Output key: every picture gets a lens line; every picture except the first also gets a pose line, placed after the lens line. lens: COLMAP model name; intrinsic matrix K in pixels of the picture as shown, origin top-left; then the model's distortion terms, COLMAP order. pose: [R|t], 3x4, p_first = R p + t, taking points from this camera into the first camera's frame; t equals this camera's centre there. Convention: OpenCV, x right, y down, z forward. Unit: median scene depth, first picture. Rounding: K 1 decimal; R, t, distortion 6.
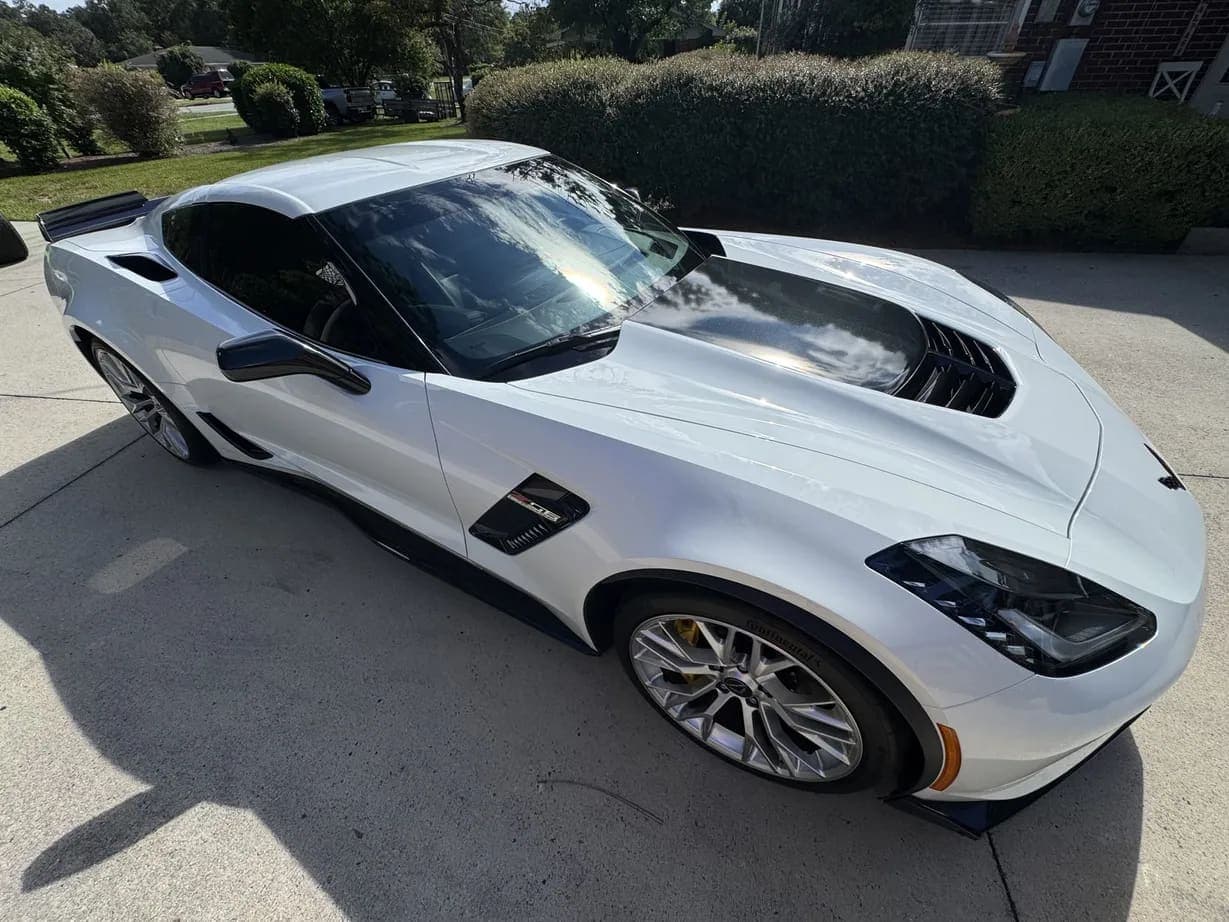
lens RADIAL K [[492.1, 0, 612.0], [0, 492.1, 459.1], [0, 0, 1]] dist [-0.003854, 0.000136]
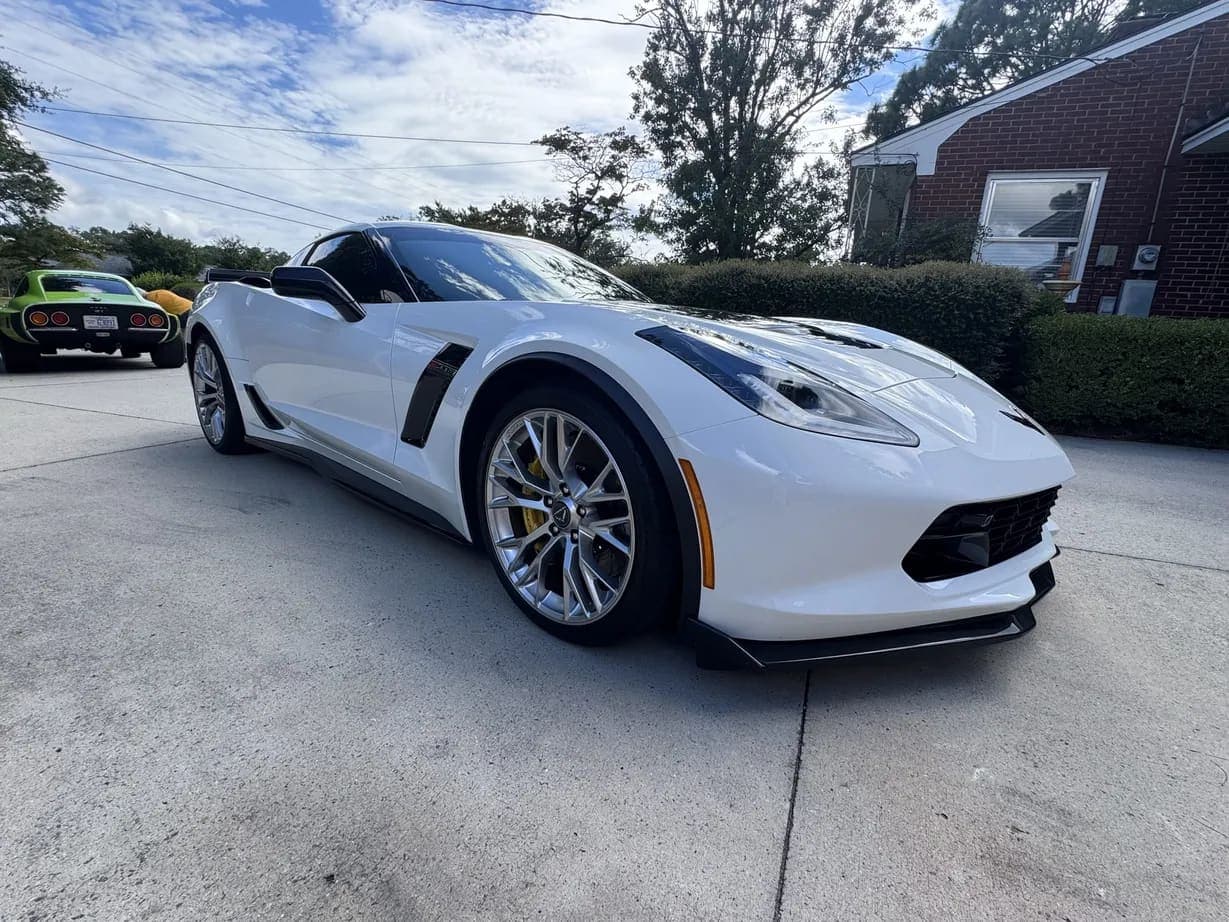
lens RADIAL K [[568.9, 0, 610.0], [0, 568.9, 459.1], [0, 0, 1]] dist [-0.001979, -0.000266]
pose [[0.976065, 0.120998, -0.180712, 0.153016], [-0.186282, 0.893968, -0.407579, 0.226496], [0.112235, 0.431487, 0.895110, -0.040985]]
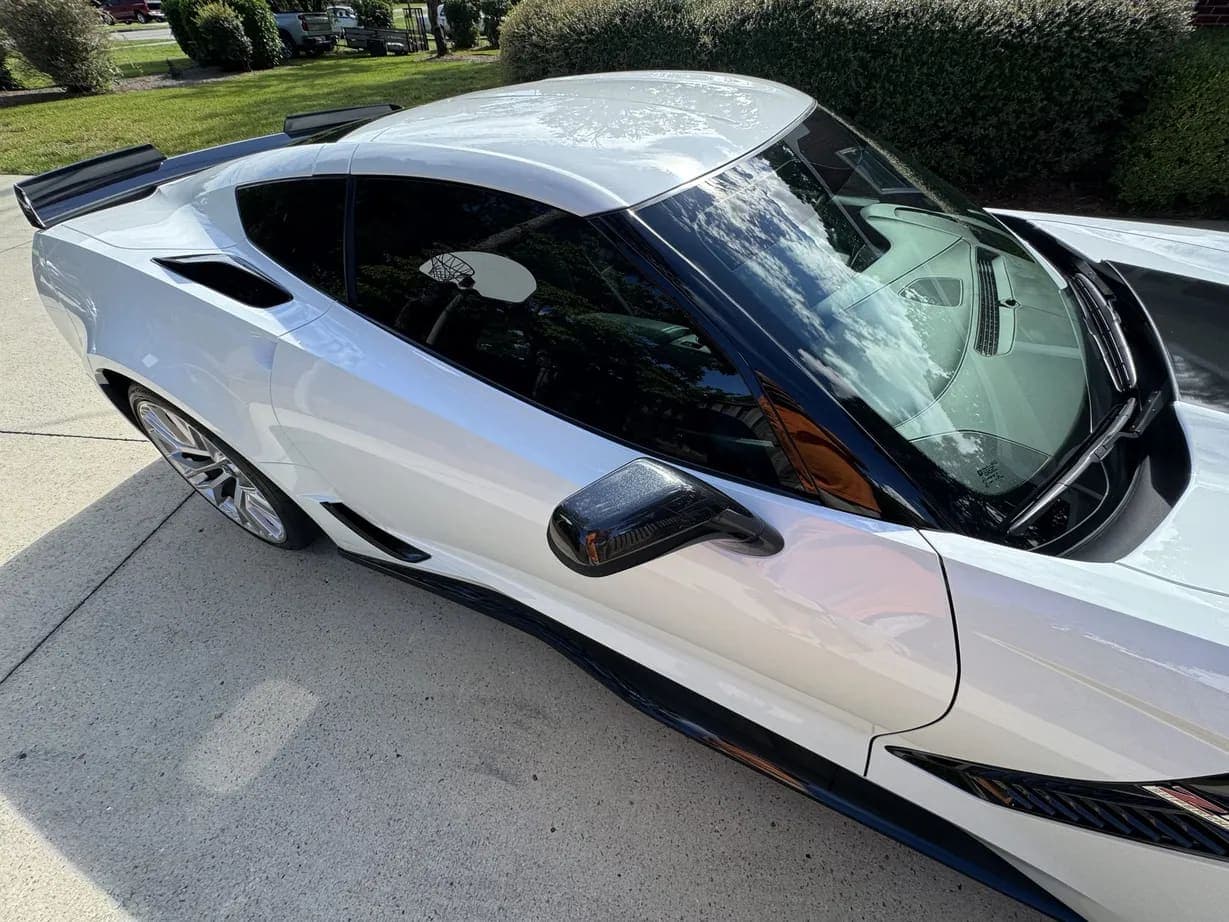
lens RADIAL K [[491.4, 0, 615.5], [0, 491.4, 457.8], [0, 0, 1]] dist [-0.003705, 0.000213]
pose [[0.998345, -0.026017, 0.051287, -0.227851], [0.021799, 0.996464, 0.081145, -0.094351], [-0.053217, -0.079892, 0.995382, 0.154472]]
